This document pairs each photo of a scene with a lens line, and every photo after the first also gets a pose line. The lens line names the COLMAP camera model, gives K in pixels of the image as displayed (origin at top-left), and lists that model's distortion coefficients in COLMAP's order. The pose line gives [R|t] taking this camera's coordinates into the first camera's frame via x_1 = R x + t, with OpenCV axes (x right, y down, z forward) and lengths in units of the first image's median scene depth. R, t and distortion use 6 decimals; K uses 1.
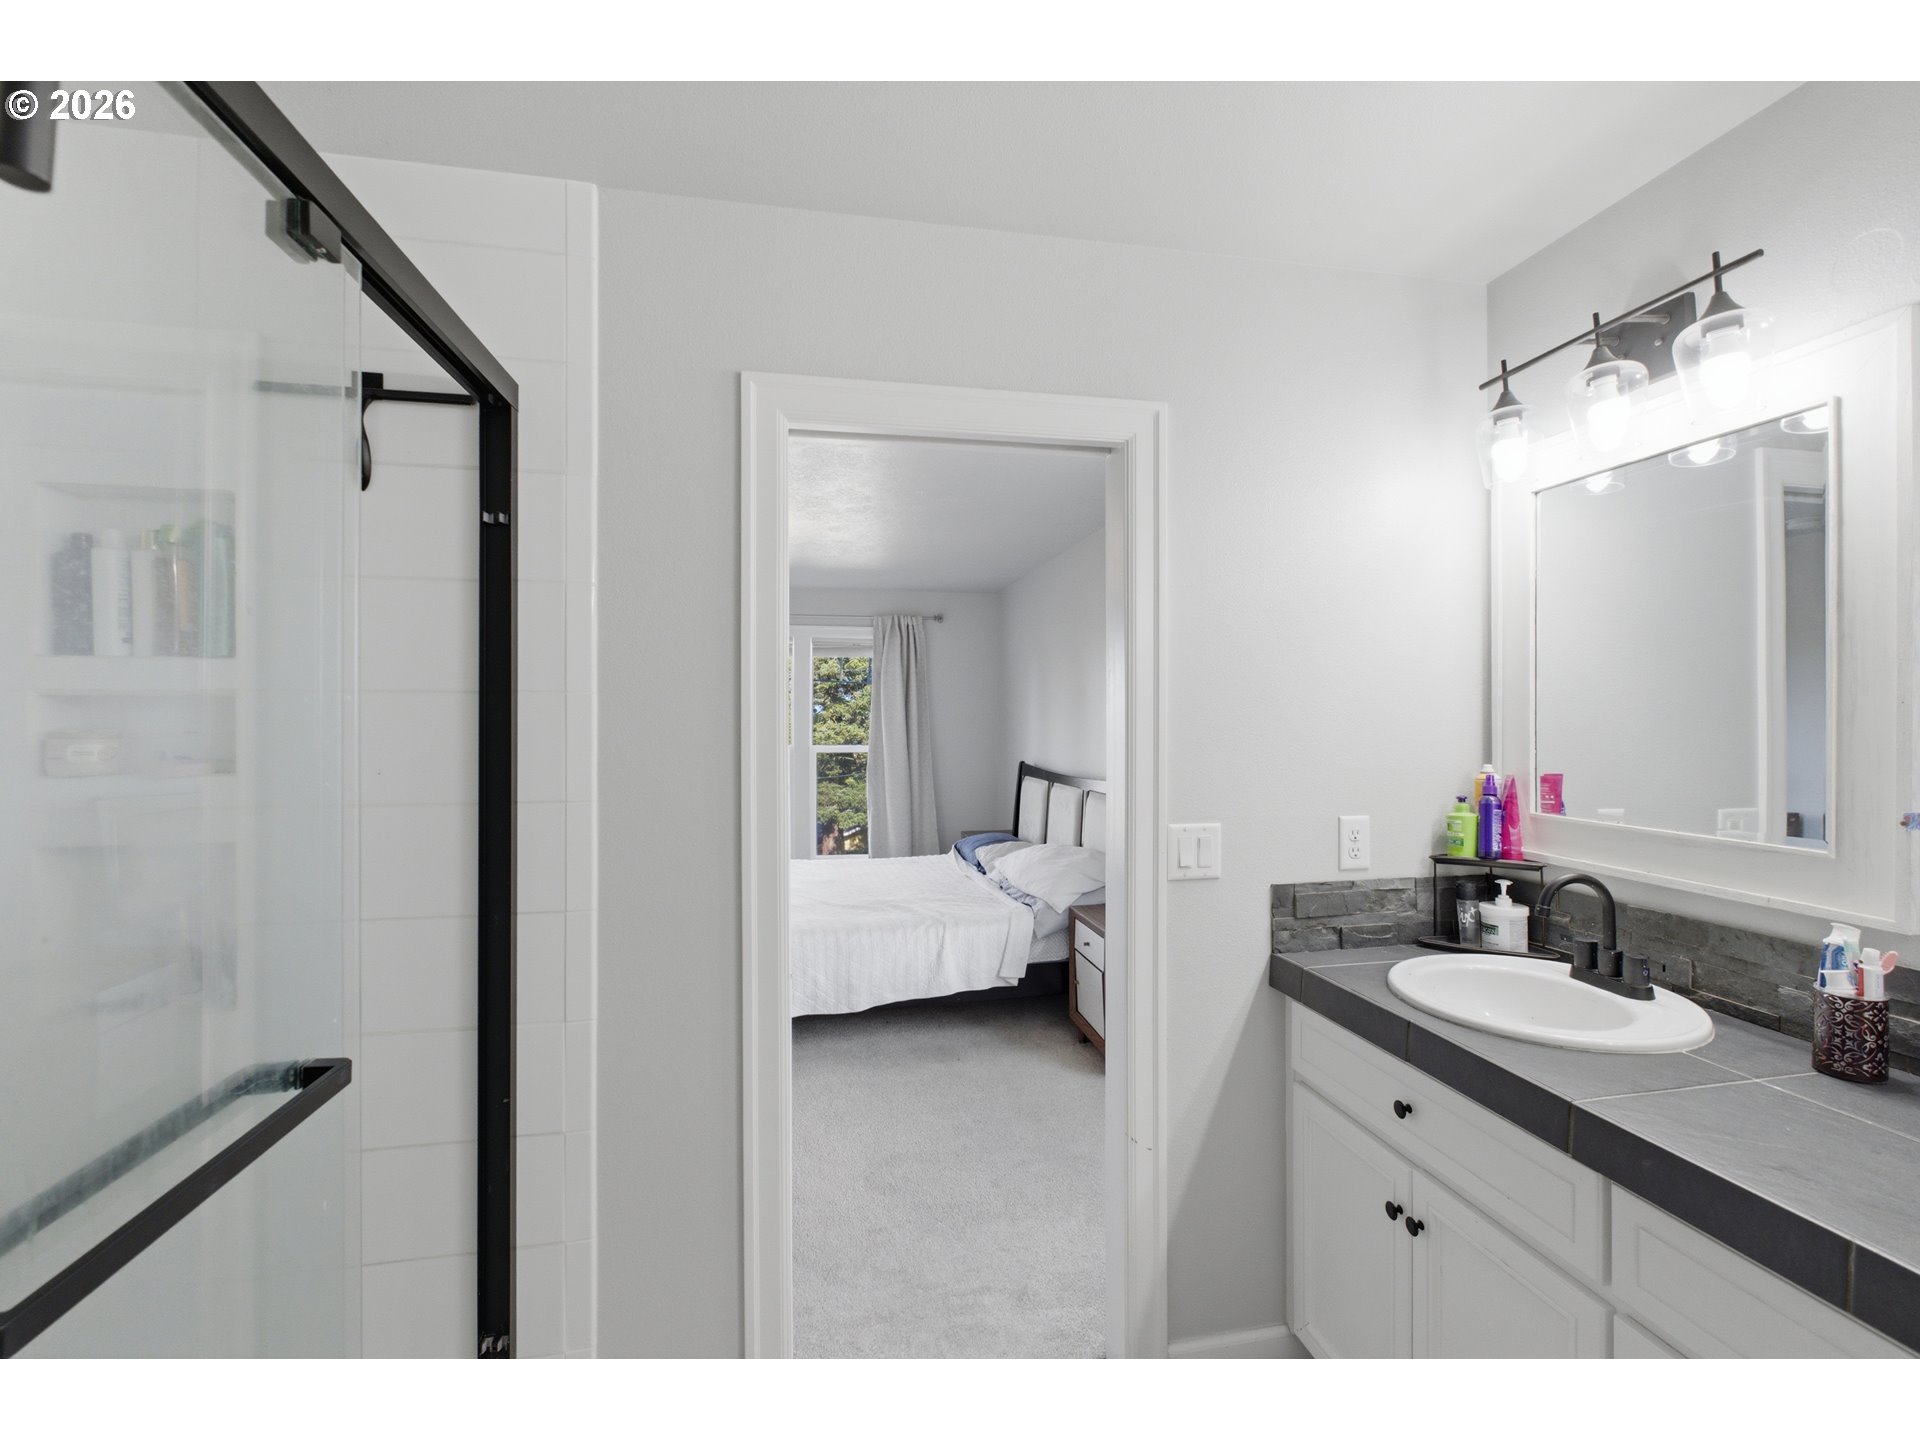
lens RADIAL K [[832.2, 0, 962.9], [0, 832.2, 722.2], [0, 0, 1]] dist [0.001045, -0.002884]
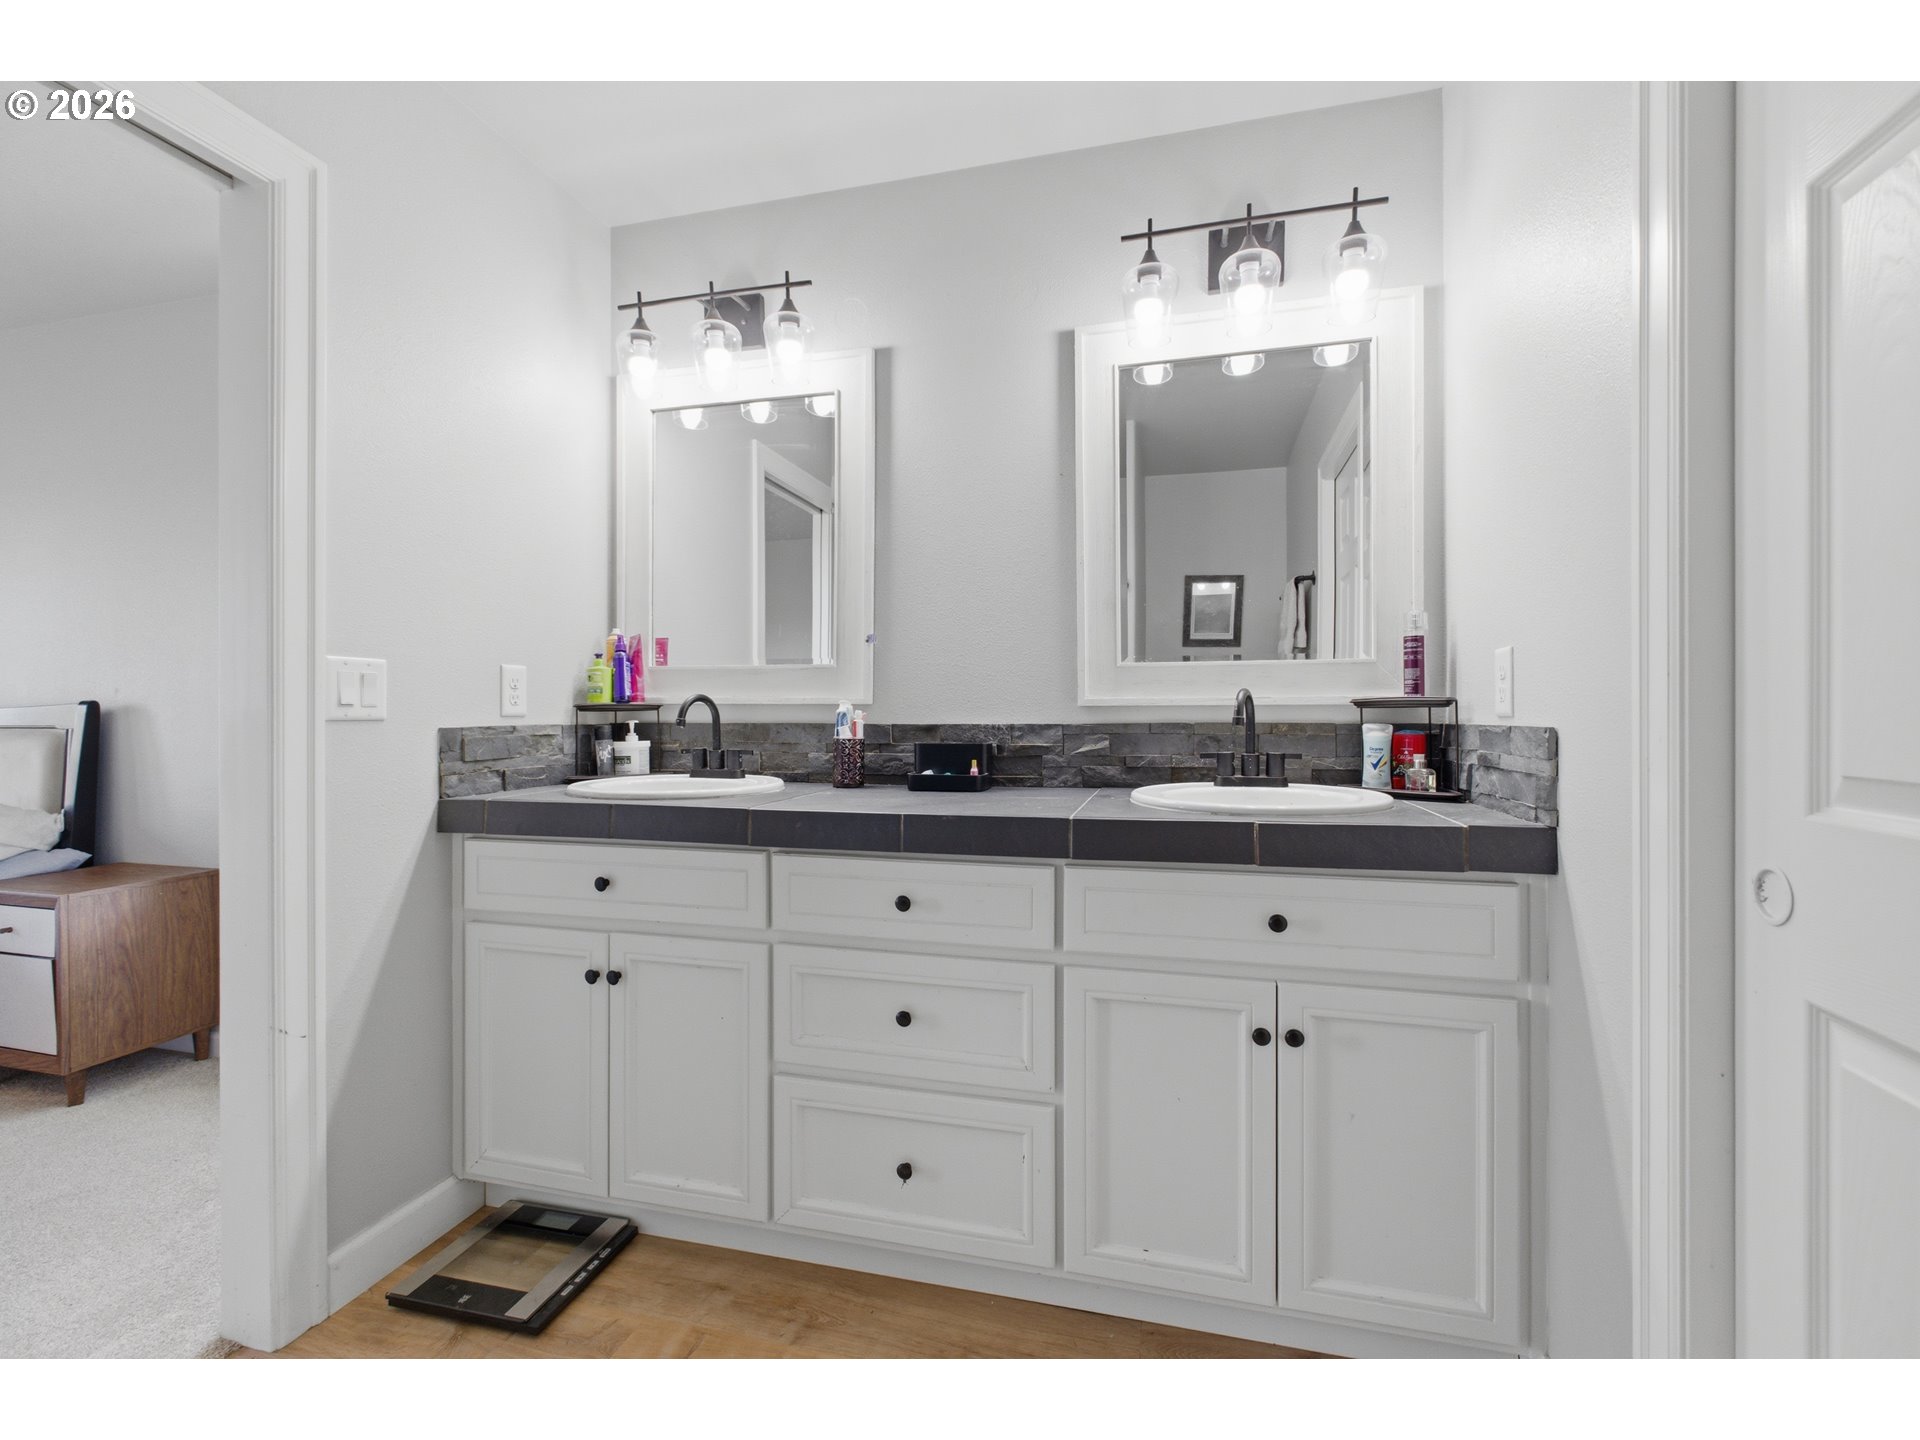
lens RADIAL K [[832.2, 0, 967.6], [0, 832.2, 720.1], [0, 0, 1]] dist [0.001045, -0.002884]
pose [[0.430701, -0.005584, 0.902478, -0.242332], [-0.001734, 0.999974, 0.007015, 0.180008], [-0.902493, -0.004586, 0.430680, 0.027204]]
